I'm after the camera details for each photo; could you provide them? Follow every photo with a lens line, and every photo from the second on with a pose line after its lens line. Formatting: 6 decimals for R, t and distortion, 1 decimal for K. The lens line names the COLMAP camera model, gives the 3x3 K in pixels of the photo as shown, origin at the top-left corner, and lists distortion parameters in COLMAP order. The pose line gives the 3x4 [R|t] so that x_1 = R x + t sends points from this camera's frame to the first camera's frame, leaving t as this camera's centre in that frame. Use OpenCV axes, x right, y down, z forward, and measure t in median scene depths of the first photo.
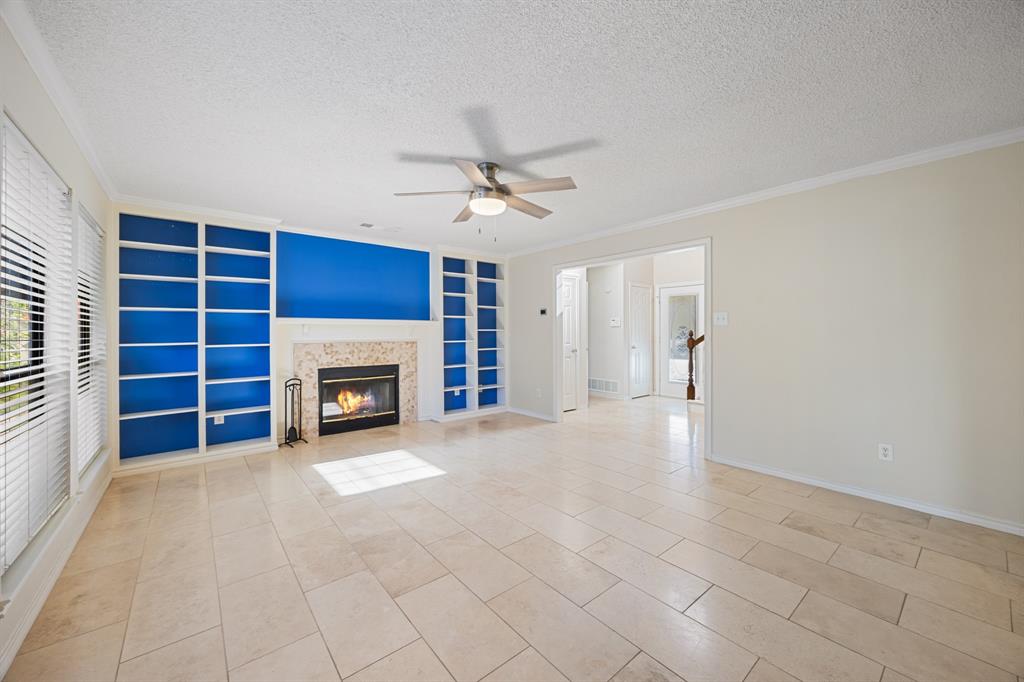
lens RADIAL K [[391.7, 0, 516.0], [0, 391.7, 335.3], [0, 0, 1]] dist [-0.000390, 0.000178]
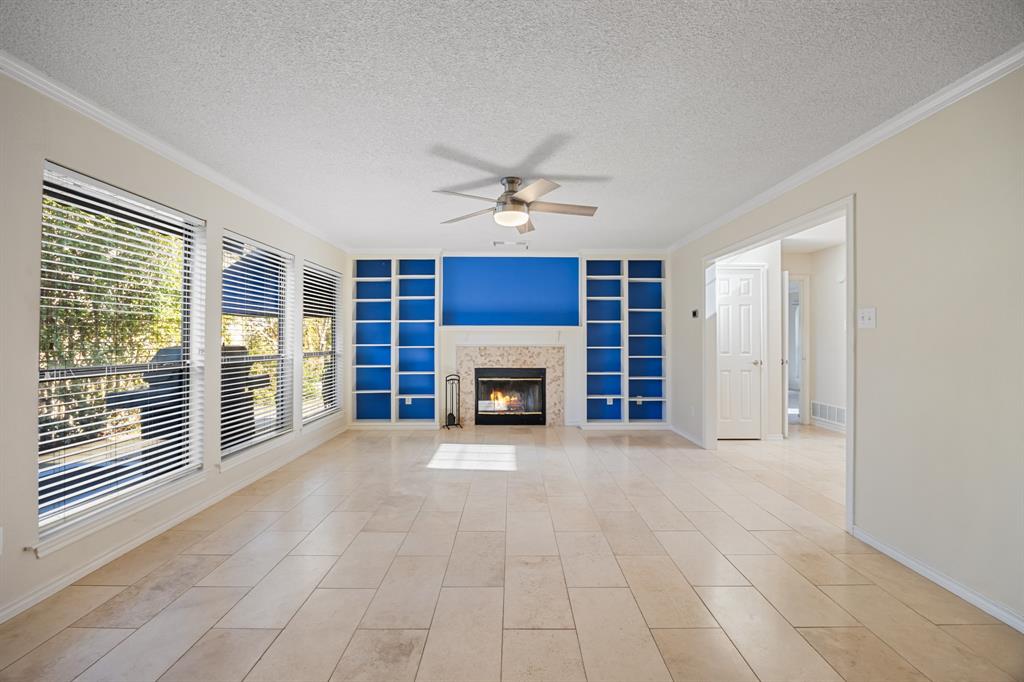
lens RADIAL K [[424.1, 0, 512.0], [0, 424.1, 341.0], [0, 0, 1]] dist [-0.012469, 0.000154]
pose [[0.773776, 0.009001, -0.633395, 0.394665], [-0.008909, 0.999955, 0.003327, -0.002095], [0.633396, 0.003069, 0.773821, 0.073624]]
